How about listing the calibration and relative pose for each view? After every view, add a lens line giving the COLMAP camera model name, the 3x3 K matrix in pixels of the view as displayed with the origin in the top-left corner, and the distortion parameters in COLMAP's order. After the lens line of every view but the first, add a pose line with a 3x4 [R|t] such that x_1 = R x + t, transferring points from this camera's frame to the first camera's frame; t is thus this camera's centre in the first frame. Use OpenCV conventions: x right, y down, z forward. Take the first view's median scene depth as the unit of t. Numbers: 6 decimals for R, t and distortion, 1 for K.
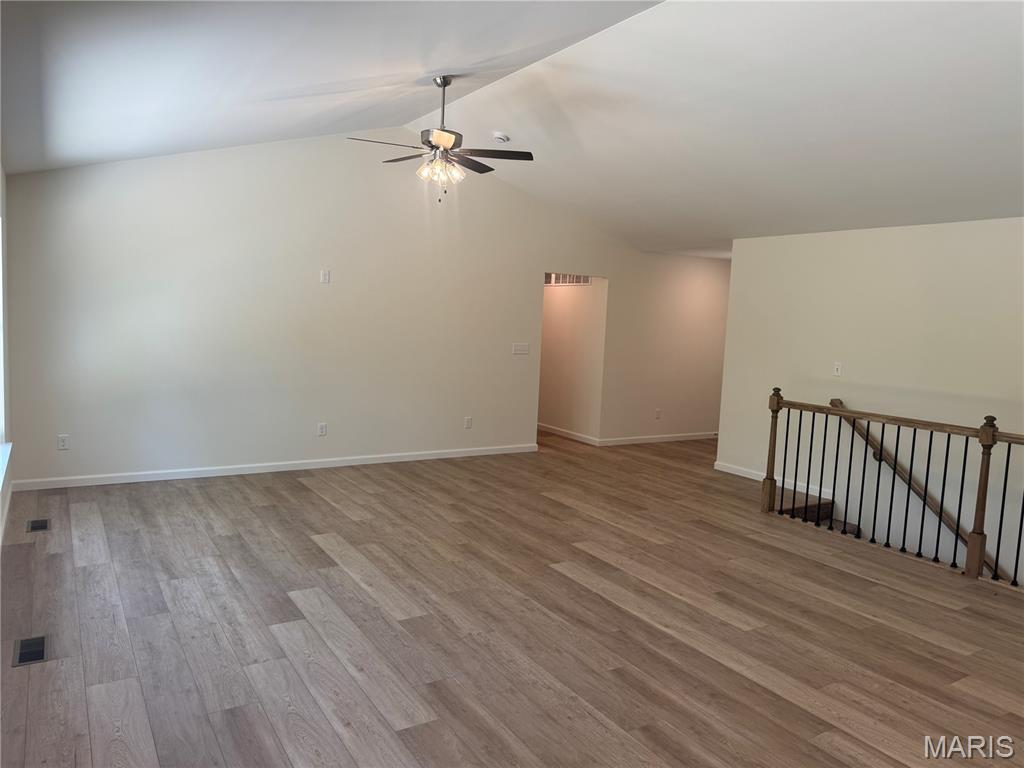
lens RADIAL K [[720.0, 0, 510.3], [0, 720.0, 380.3], [0, 0, 1]] dist [0.103014, -0.138692]
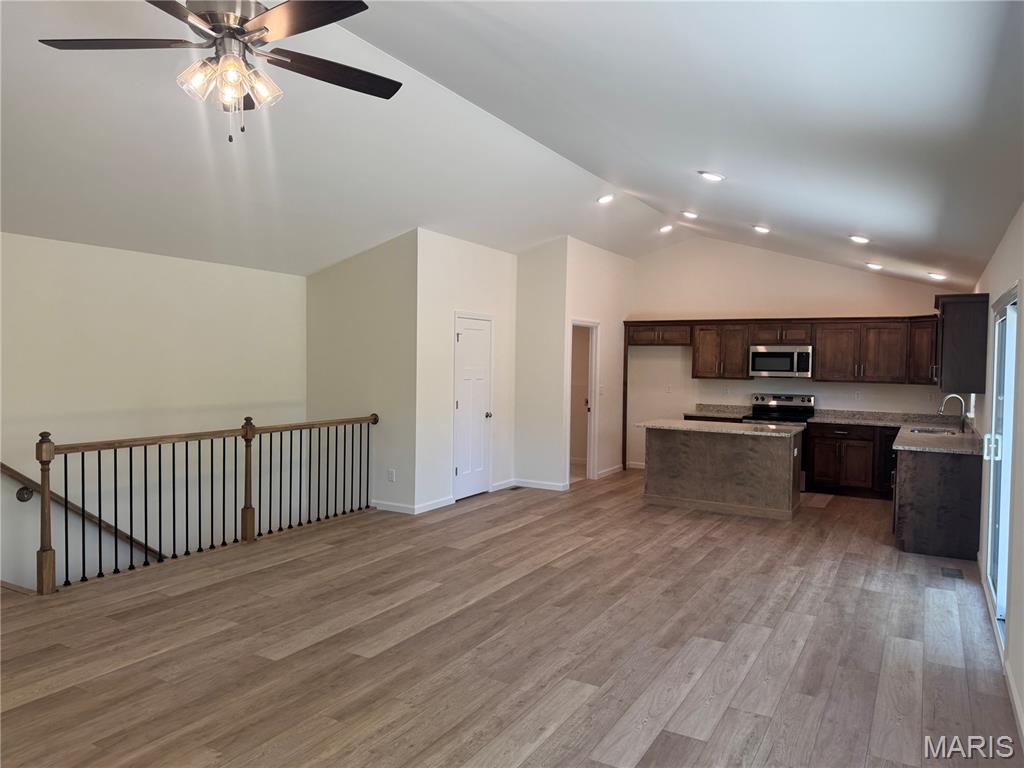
lens RADIAL K [[719.2, 0, 513.9], [0, 719.2, 384.9], [0, 0, 1]] dist [0.109424, -0.155021]
pose [[-0.472621, -0.084273, 0.877227, -0.716744], [0.044070, 0.991912, 0.119033, -0.143930], [-0.880163, 0.094917, -0.465084, 1.187268]]
